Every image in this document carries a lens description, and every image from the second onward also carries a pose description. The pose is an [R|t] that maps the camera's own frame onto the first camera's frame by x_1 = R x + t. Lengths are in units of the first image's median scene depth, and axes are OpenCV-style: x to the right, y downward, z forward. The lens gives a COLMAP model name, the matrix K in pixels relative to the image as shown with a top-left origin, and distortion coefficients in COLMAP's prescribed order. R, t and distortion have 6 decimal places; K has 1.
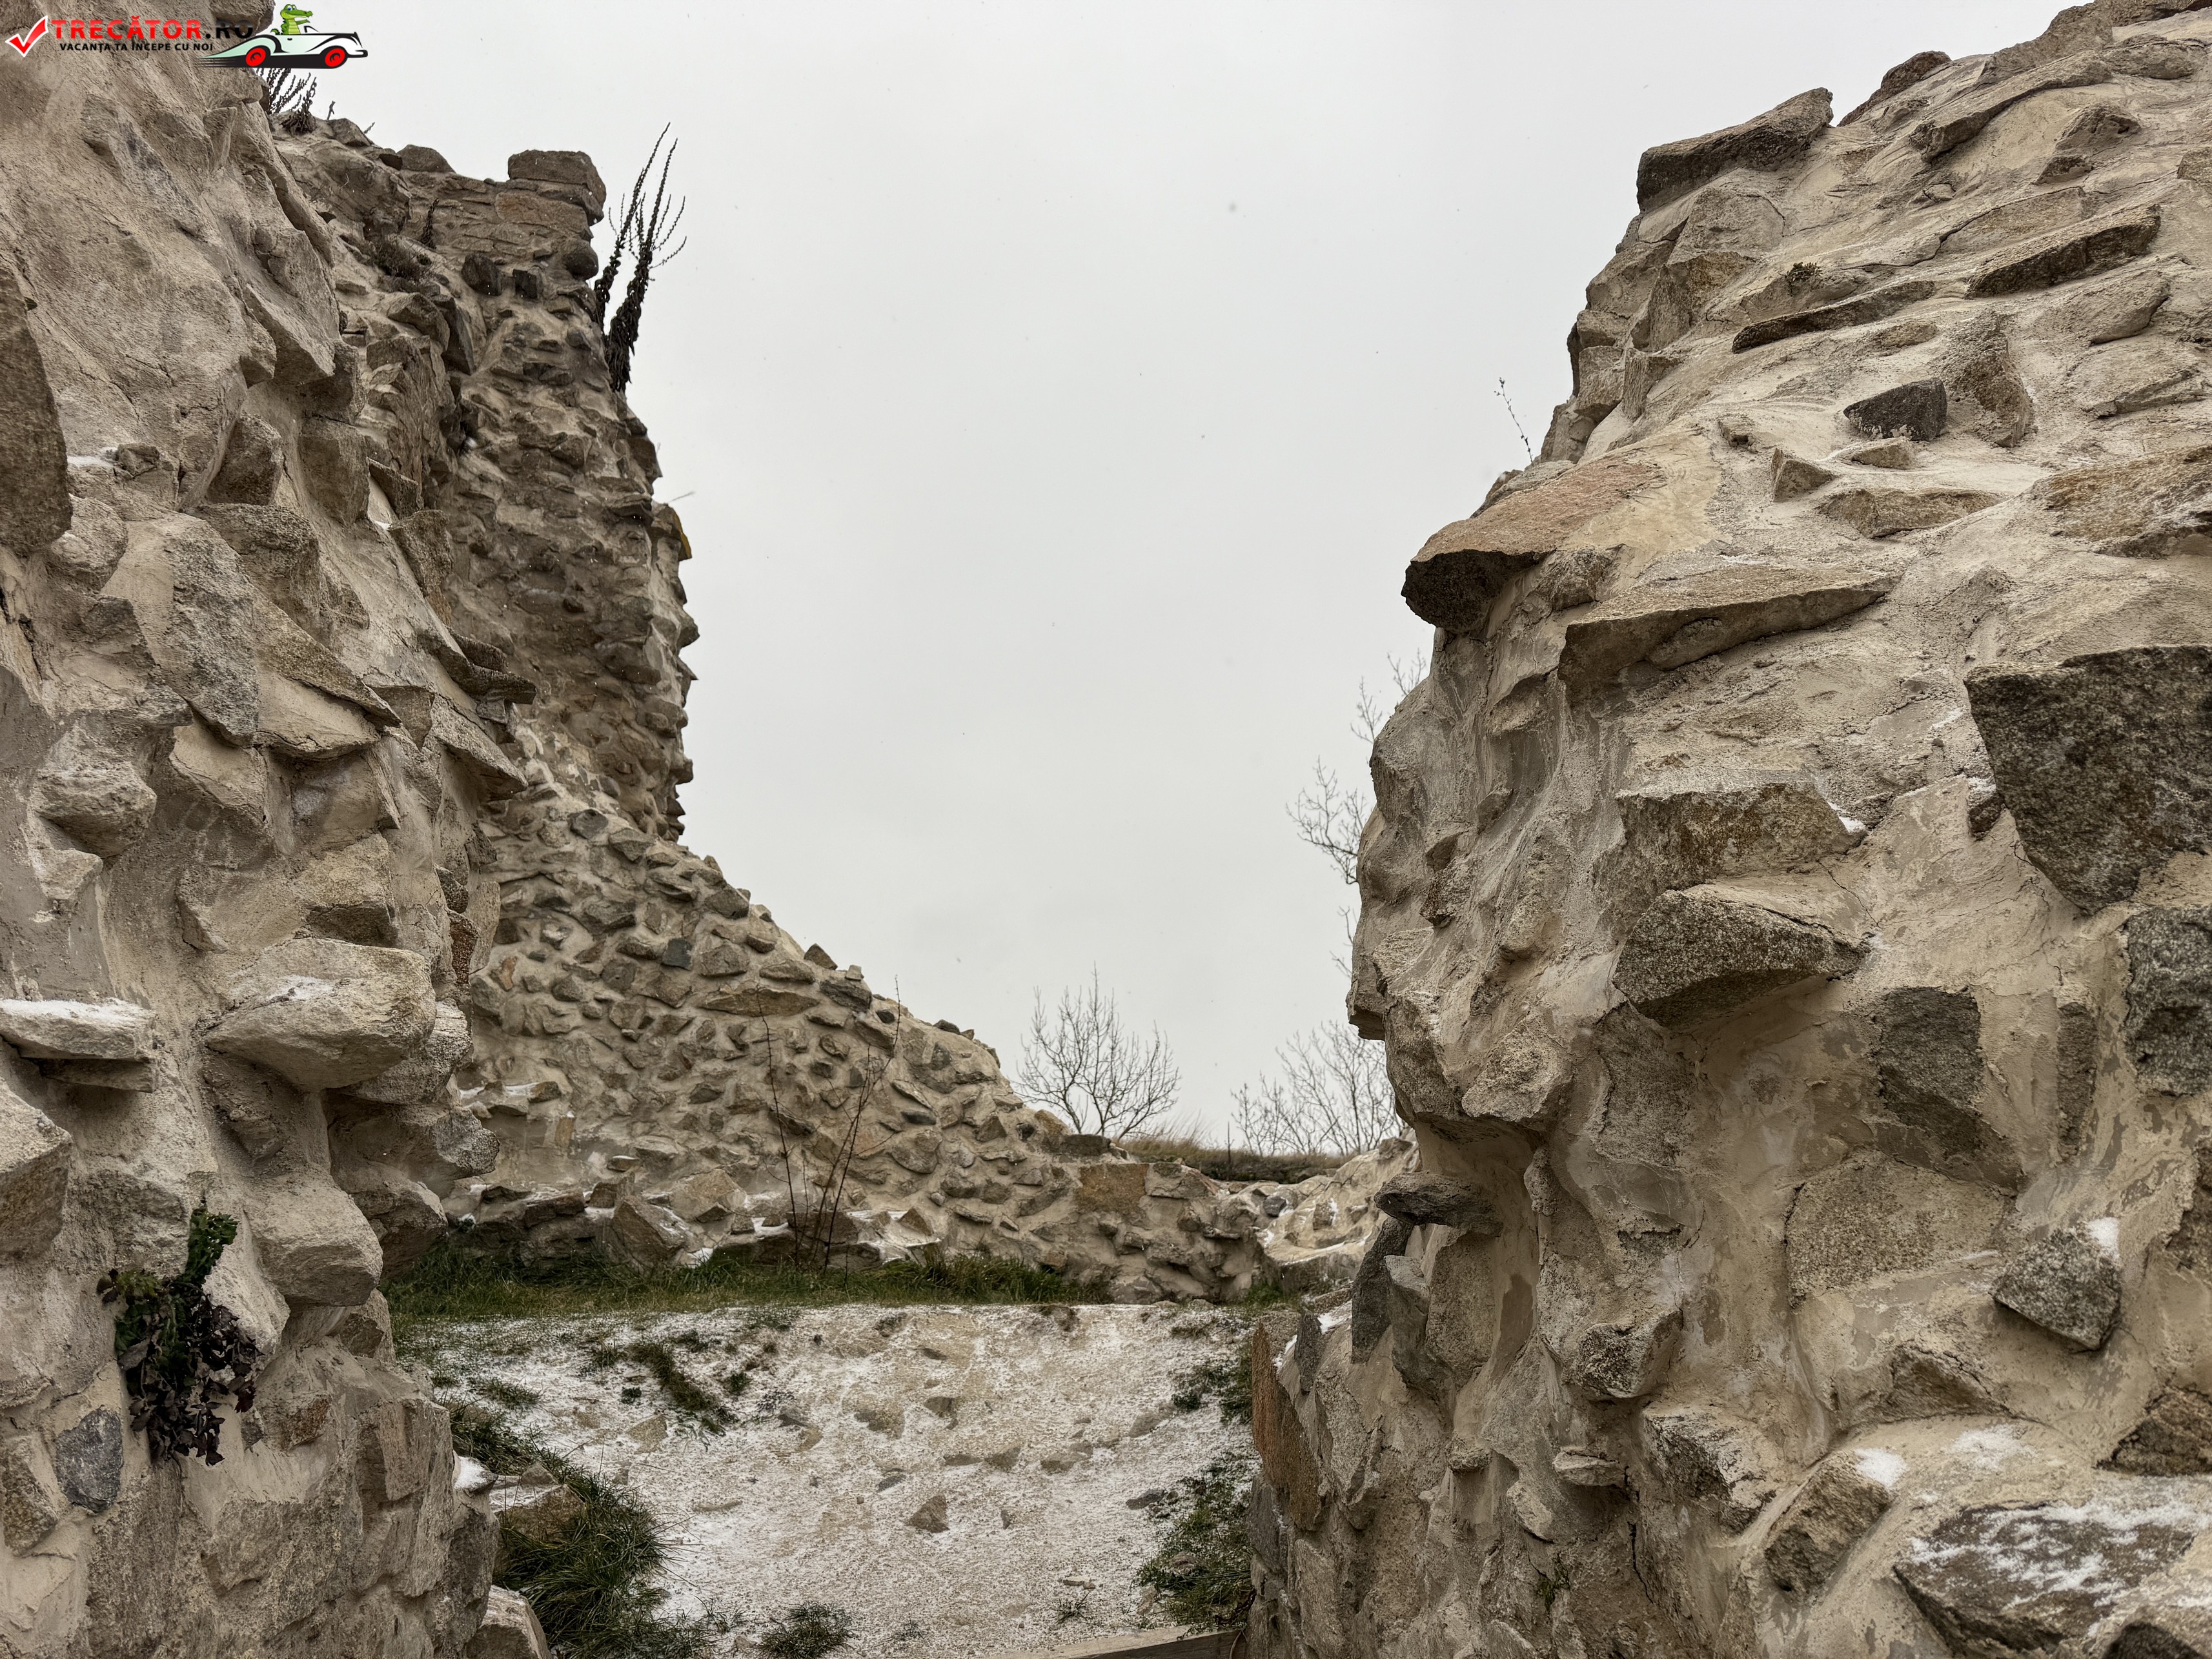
lens RADIAL K [[1534.4, 0, 1106.0], [0, 1534.4, 829.5], [0, 0, 1]] dist [0.160511, -0.249569]
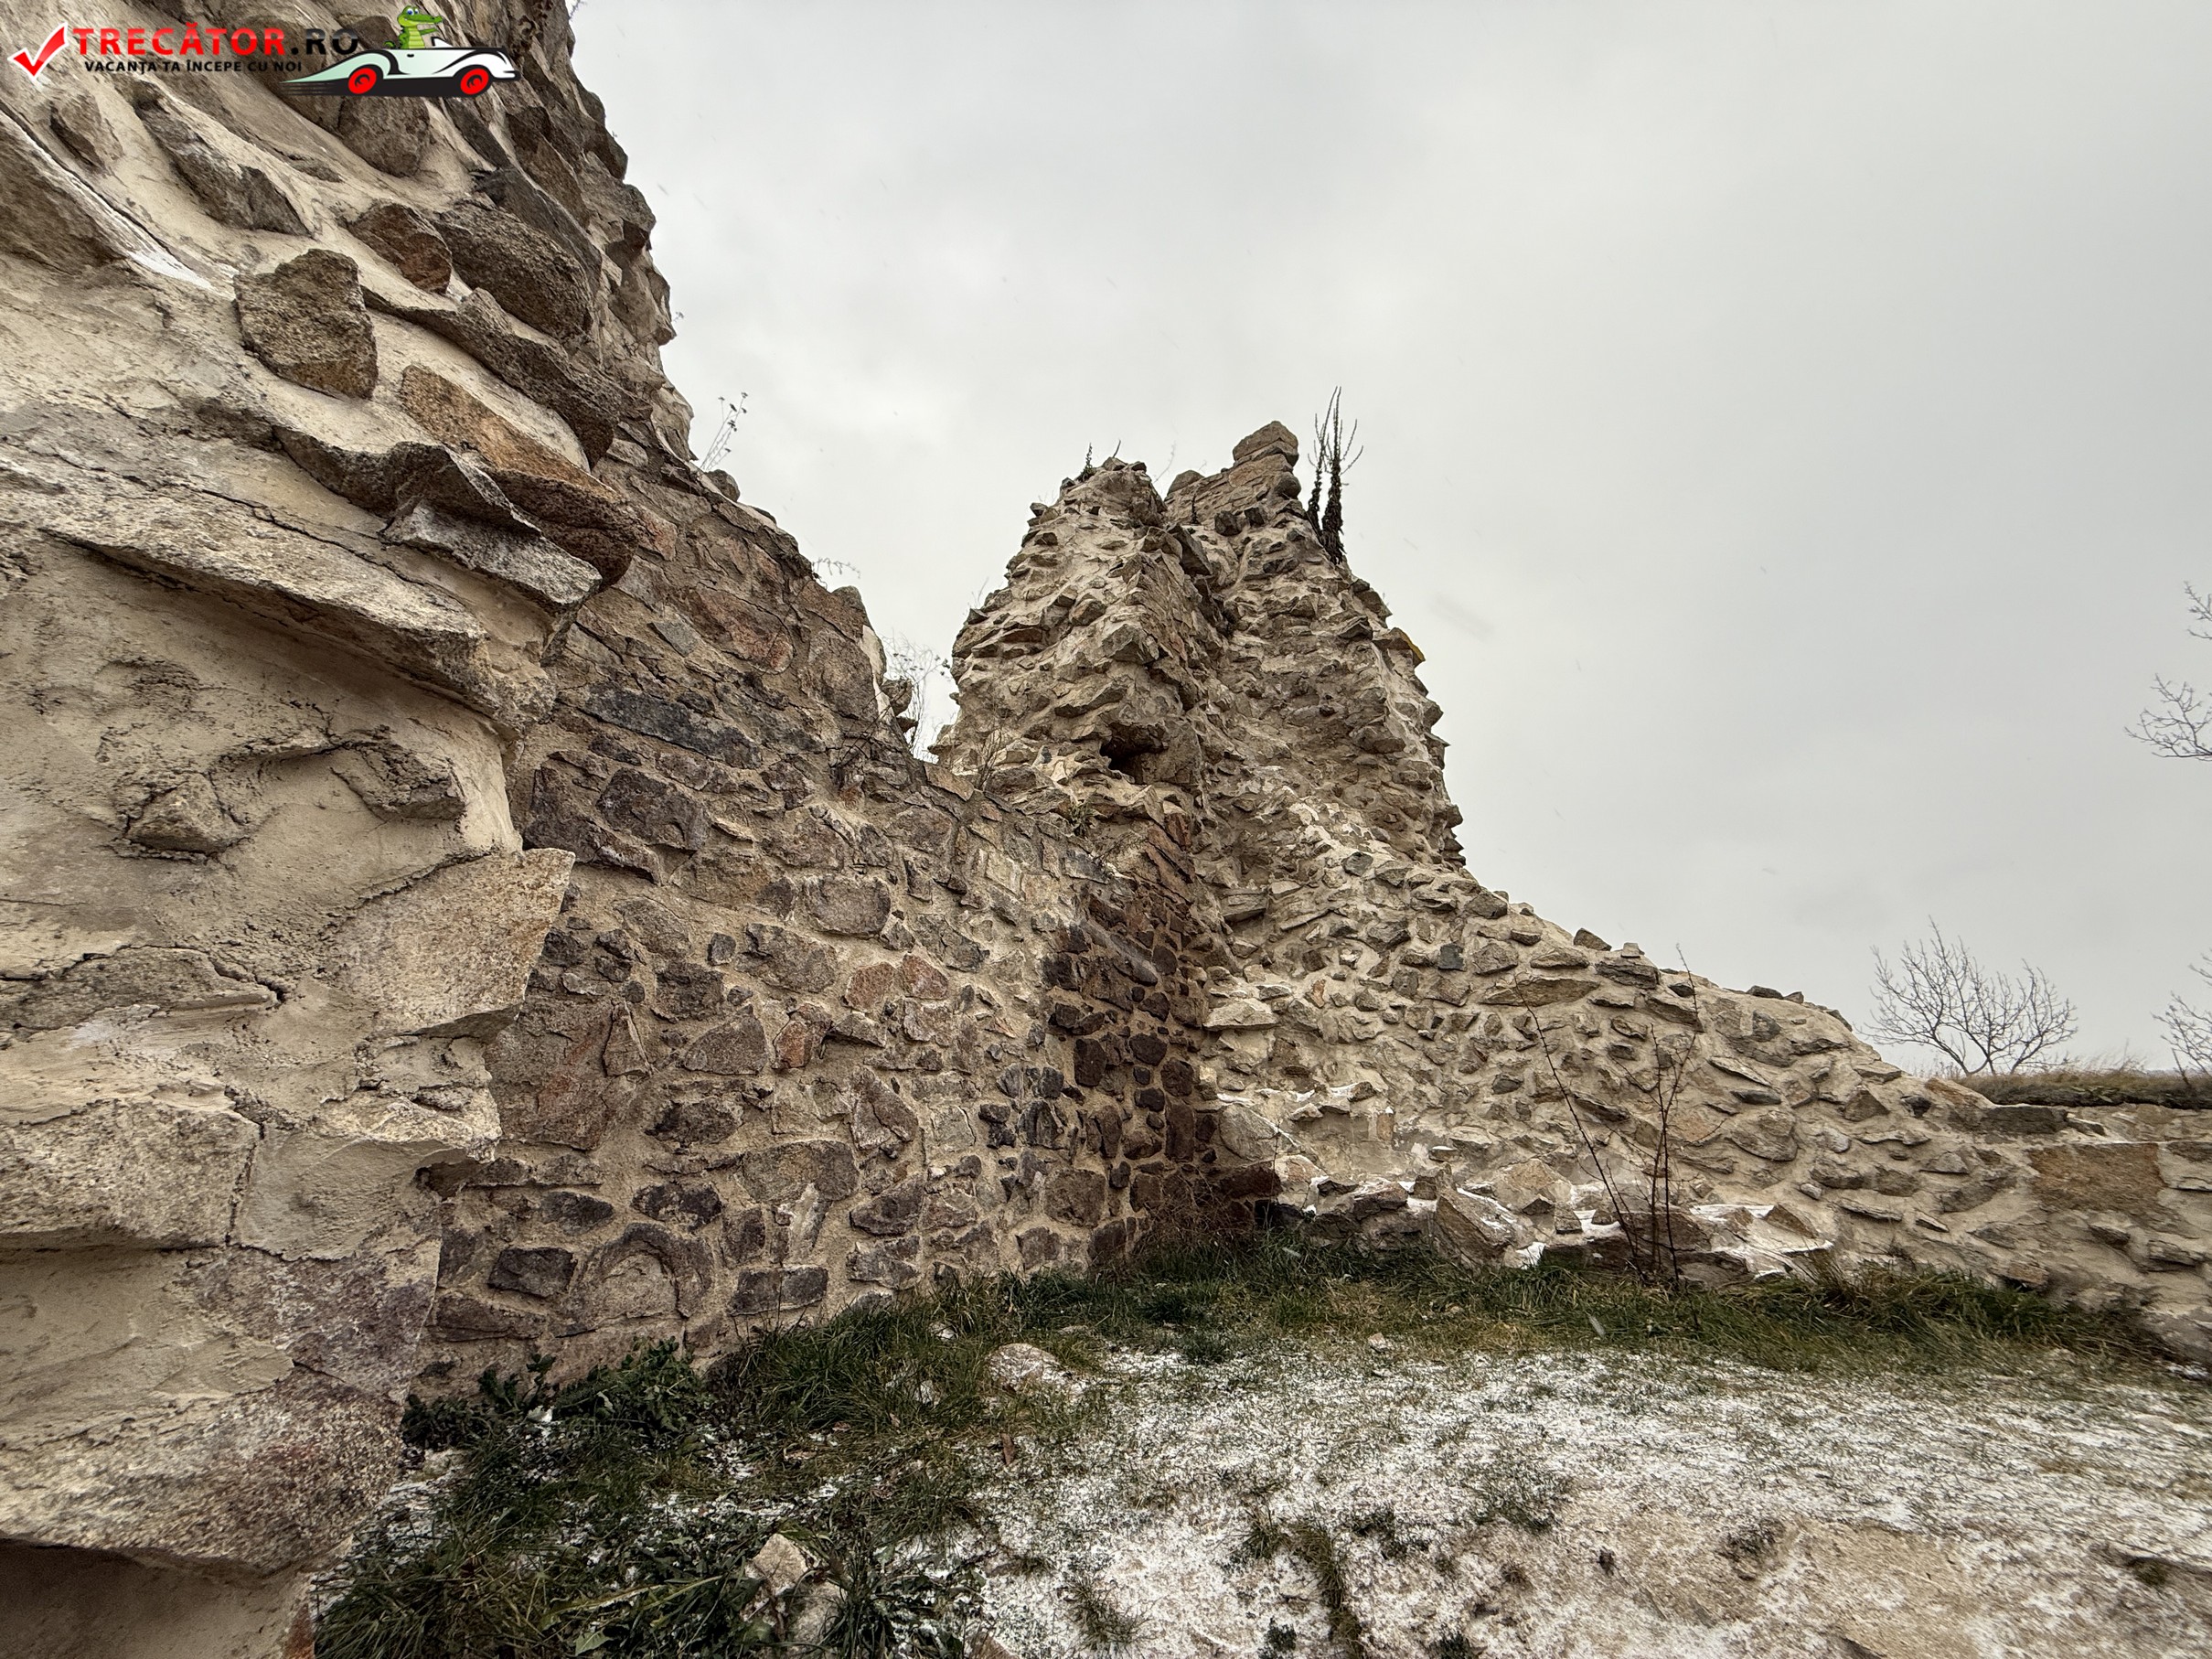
lens RADIAL K [[861.0, 0, 1106.0], [0, 861.0, 829.5], [0, 0, 1]] dist [-0.002683, -0.000339]
pose [[0.710982, -0.254911, -0.655382, -0.022386], [0.191577, 0.966946, -0.168264, 0.047222], [0.676611, -0.005923, 0.736317, 0.374660]]
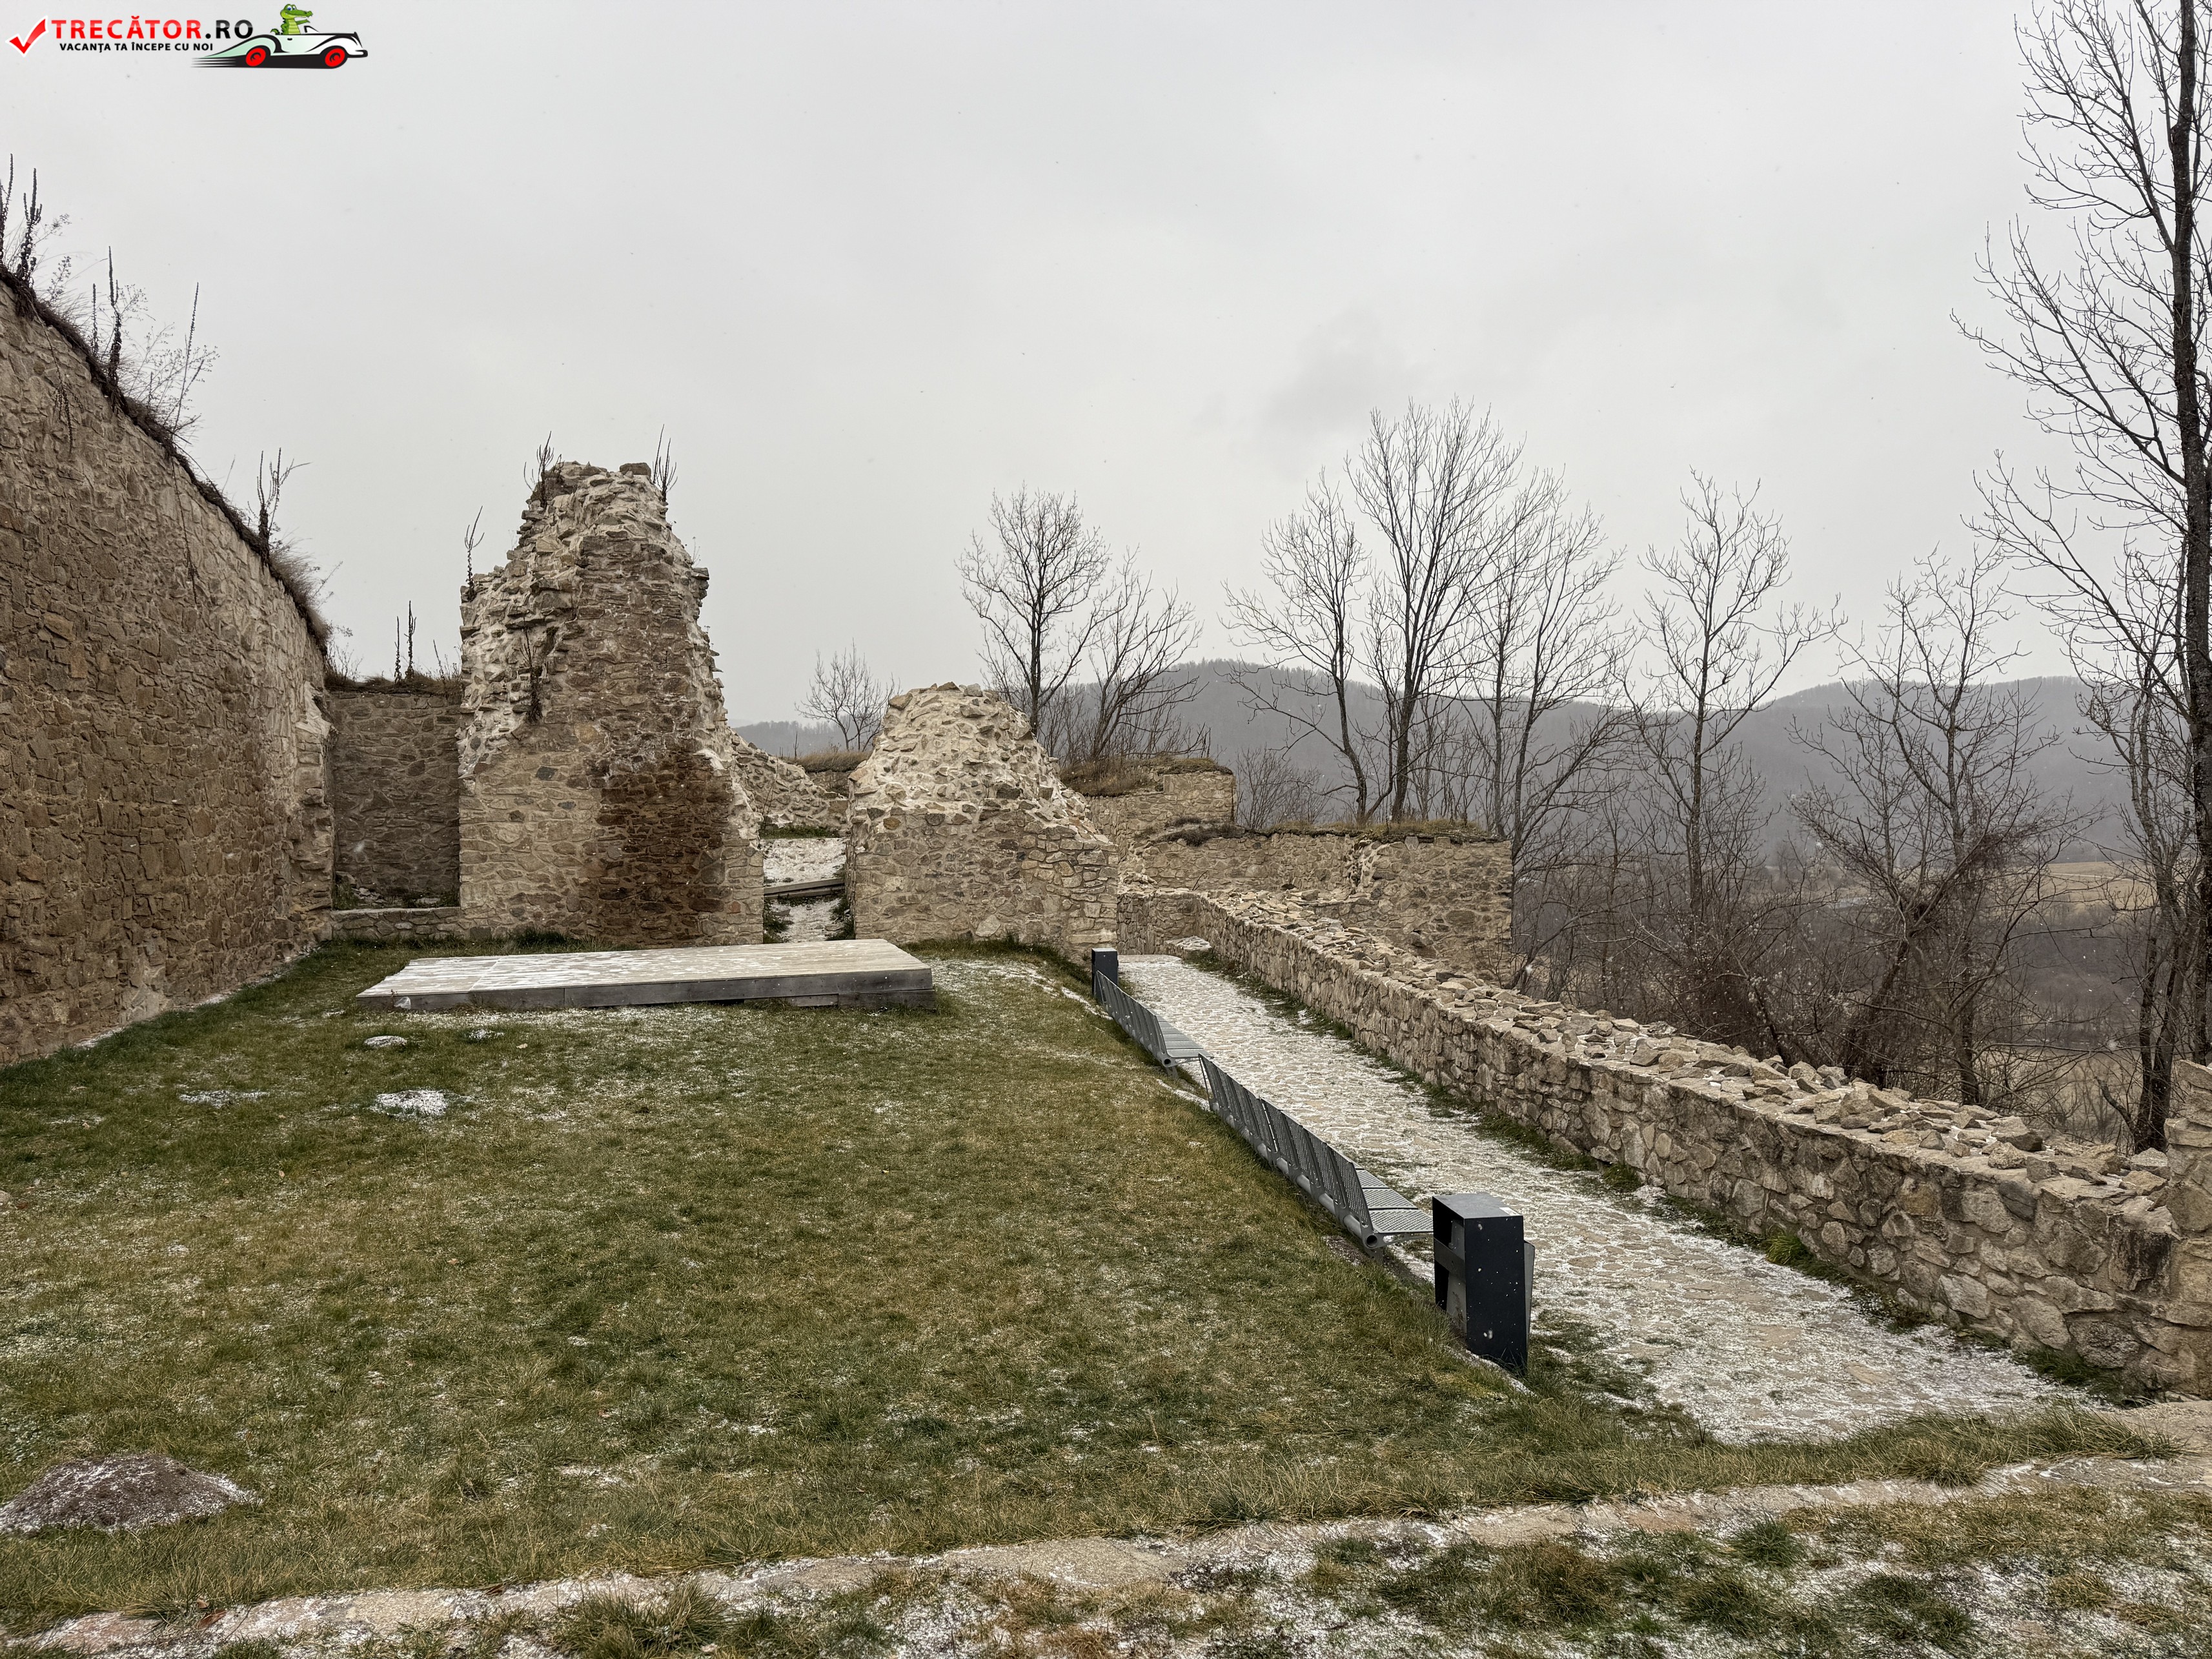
lens RADIAL K [[1534.4, 0, 1106.0], [0, 1534.4, 829.5], [0, 0, 1]] dist [0.160511, -0.249569]
pose [[0.991138, -0.022070, 0.130986, 0.156380], [-0.019616, 0.950970, 0.308661, -0.879864], [-0.131376, -0.308495, 0.942110, -2.614476]]
